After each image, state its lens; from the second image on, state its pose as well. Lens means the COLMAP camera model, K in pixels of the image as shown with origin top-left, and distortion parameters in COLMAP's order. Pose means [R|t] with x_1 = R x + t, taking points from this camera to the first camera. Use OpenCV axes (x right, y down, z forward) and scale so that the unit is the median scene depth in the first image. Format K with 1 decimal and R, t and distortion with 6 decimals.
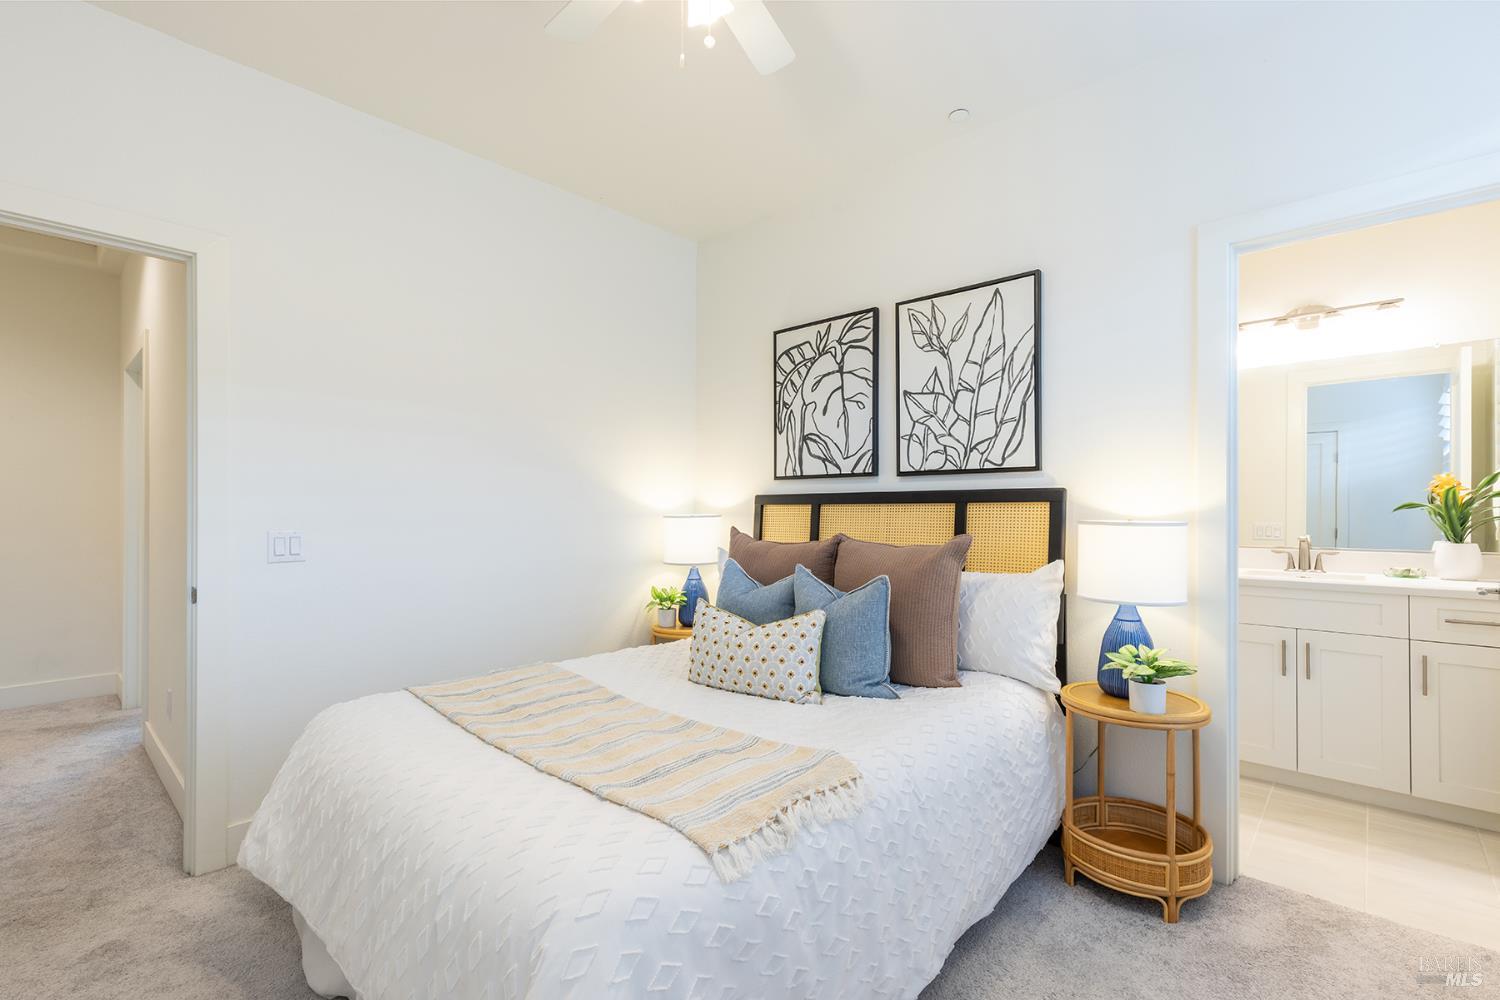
lens RADIAL K [[675.3, 0, 768.7], [0, 675.3, 506.7], [0, 0, 1]] dist [0.010081, -0.002275]
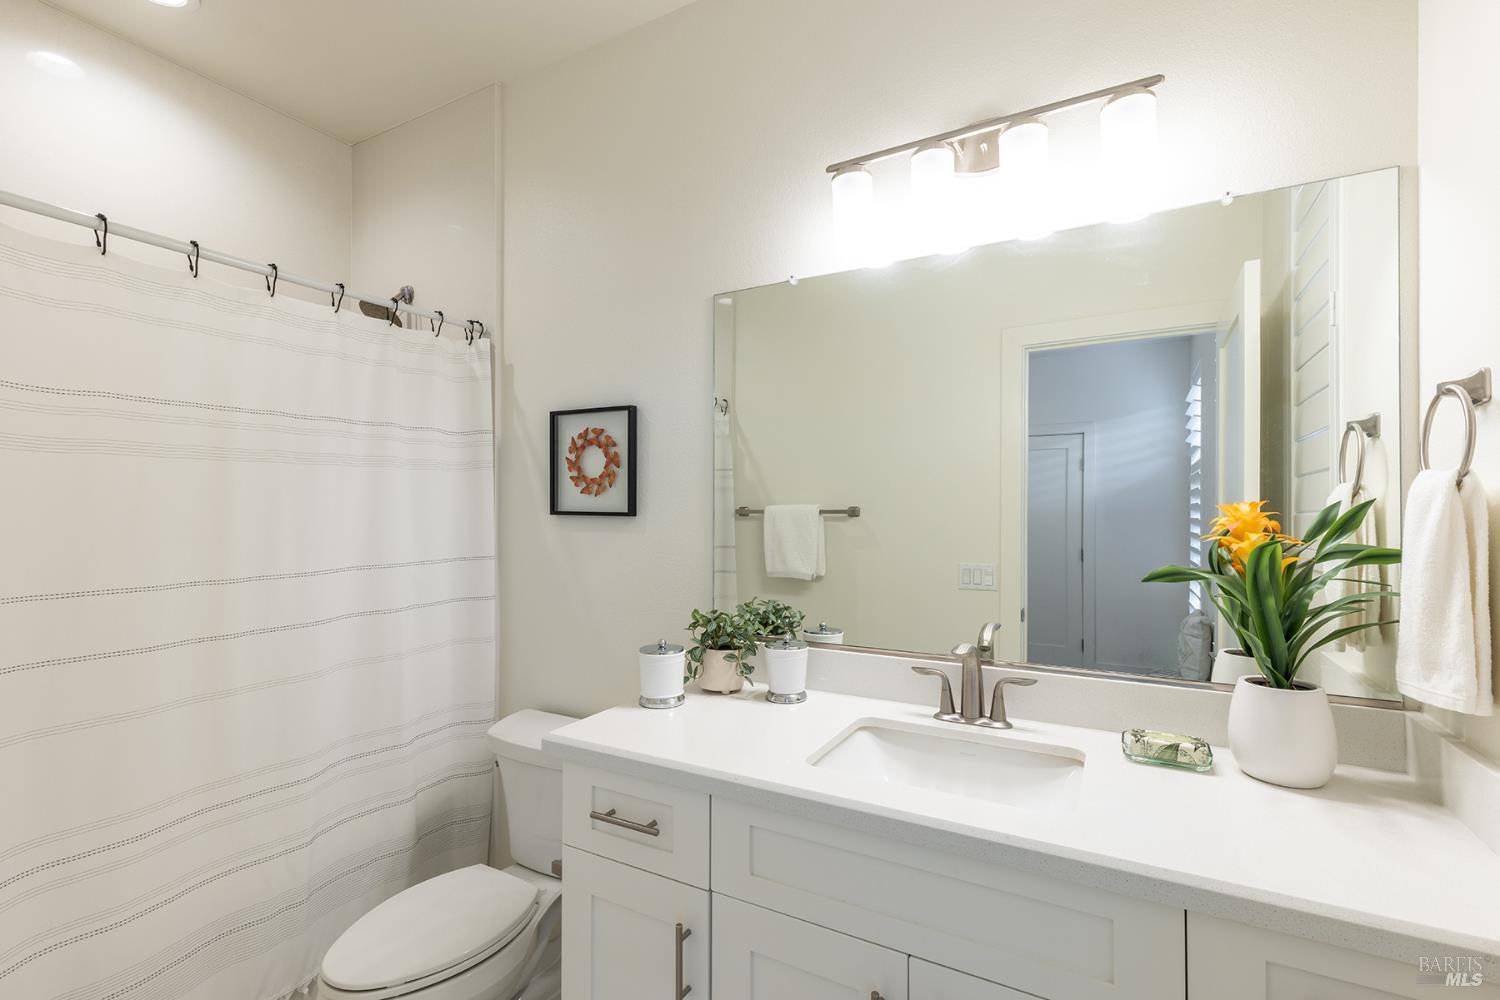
lens RADIAL K [[675.3, 0, 757.3], [0, 675.3, 508.9], [0, 0, 1]] dist [0.010081, -0.002275]
pose [[0.973583, 0.001643, 0.228328, 0.366960], [-0.002373, 0.999993, 0.002919, -0.027958], [-0.228322, -0.003383, 0.973580, 0.401778]]
